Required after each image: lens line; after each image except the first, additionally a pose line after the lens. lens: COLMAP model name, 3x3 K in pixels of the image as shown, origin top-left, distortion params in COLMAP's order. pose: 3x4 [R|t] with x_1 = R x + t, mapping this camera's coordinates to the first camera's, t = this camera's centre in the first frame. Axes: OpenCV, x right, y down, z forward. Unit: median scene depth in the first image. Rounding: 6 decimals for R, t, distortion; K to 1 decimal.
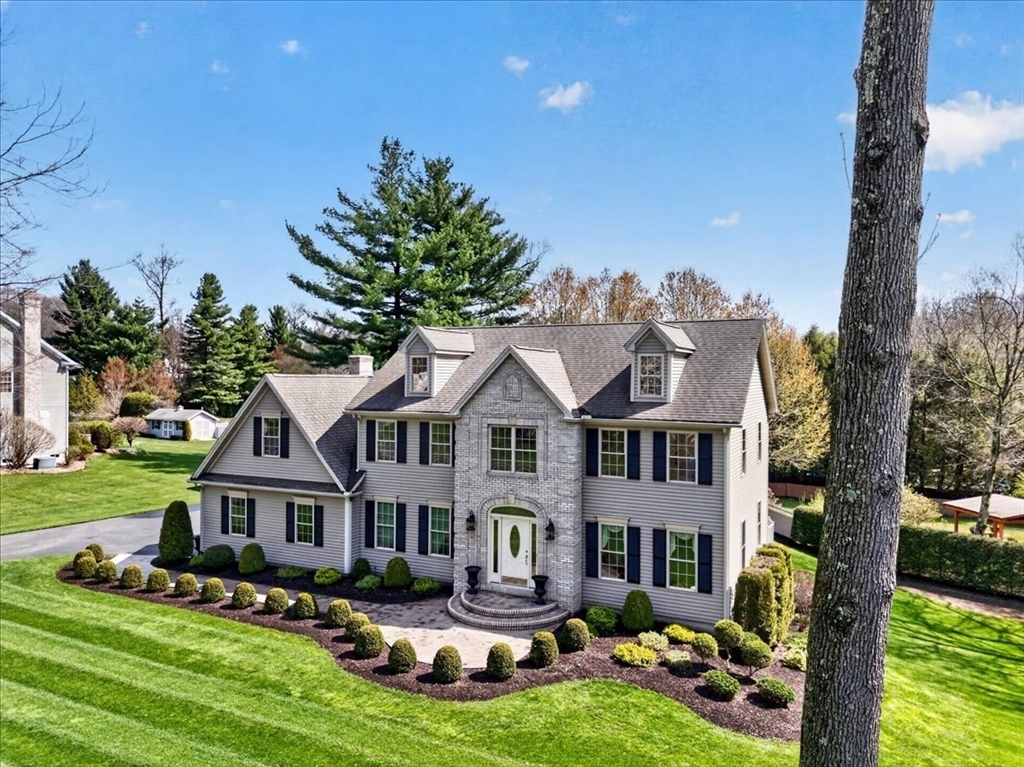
lens RADIAL K [[710.8, 0, 514.6], [0, 710.8, 383.1], [0, 0, 1]] dist [0.028477, -0.011228]
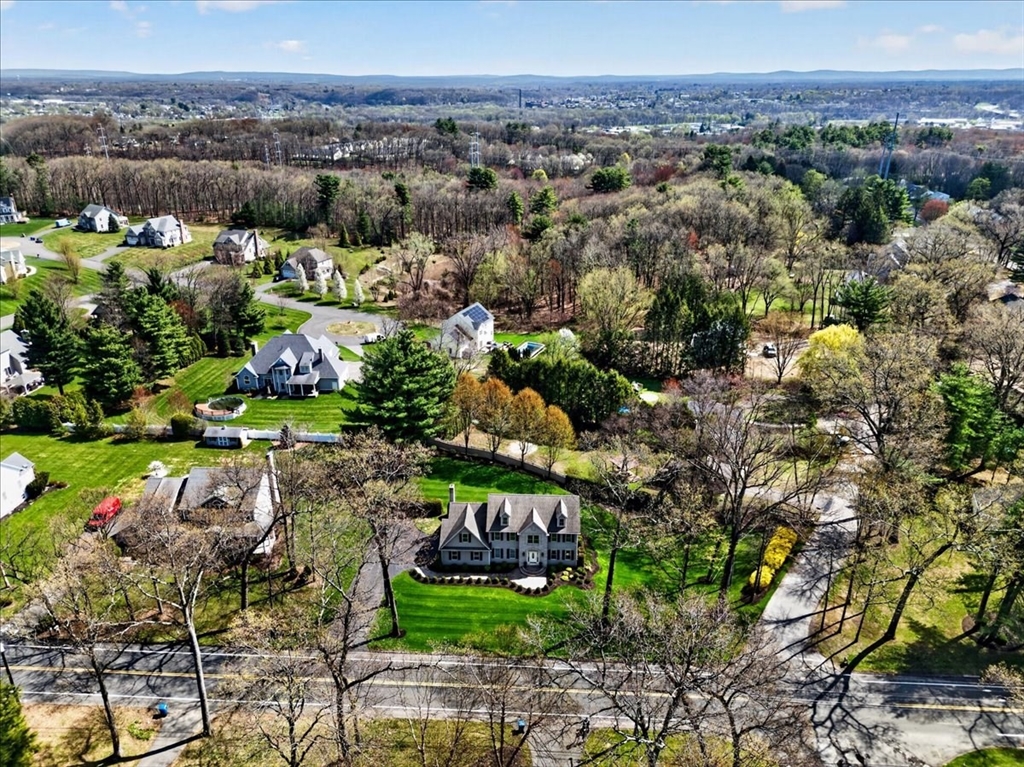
lens RADIAL K [[710.8, 0, 510.9], [0, 710.8, 383.2], [0, 0, 1]] dist [0.028477, -0.011228]
pose [[0.919228, -0.153575, 0.362538, -1.686849], [0.003906, 0.924303, 0.381640, -2.660244], [-0.393705, -0.349398, 0.850245, -2.573662]]
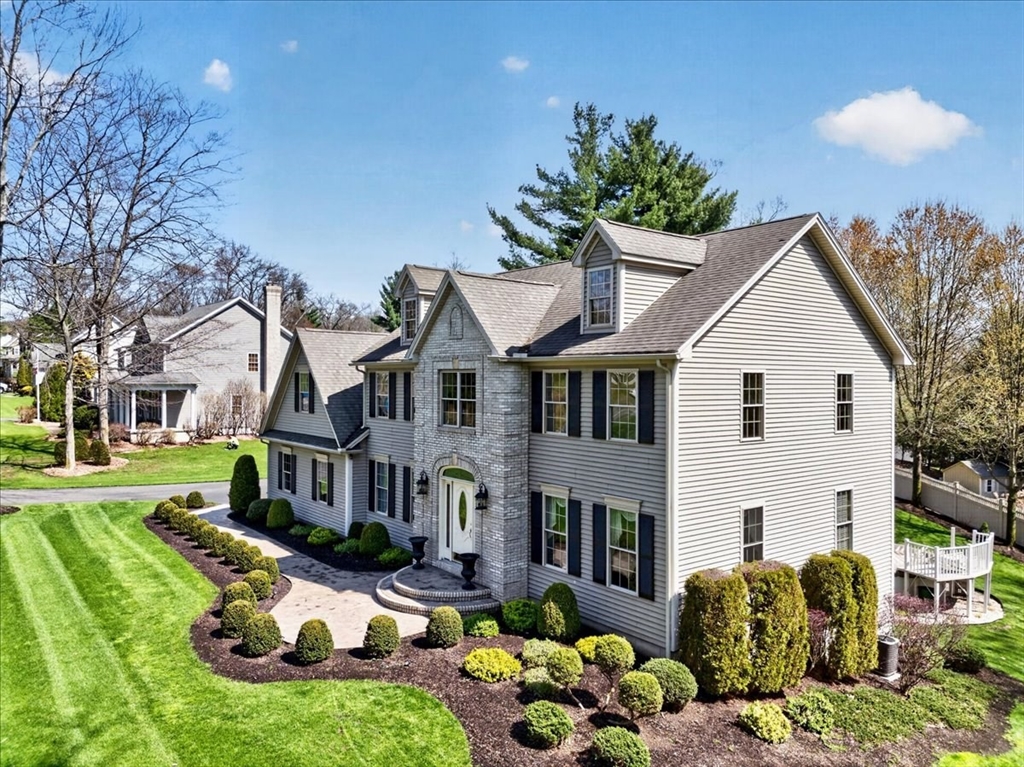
lens RADIAL K [[710.8, 0, 510.6], [0, 710.8, 384.9], [0, 0, 1]] dist [0.028477, -0.011228]
pose [[0.898033, -0.001337, -0.439925, 0.418331], [0.001797, 0.999998, 0.000628, 0.077152], [0.439924, -0.001354, 0.898034, 0.289518]]
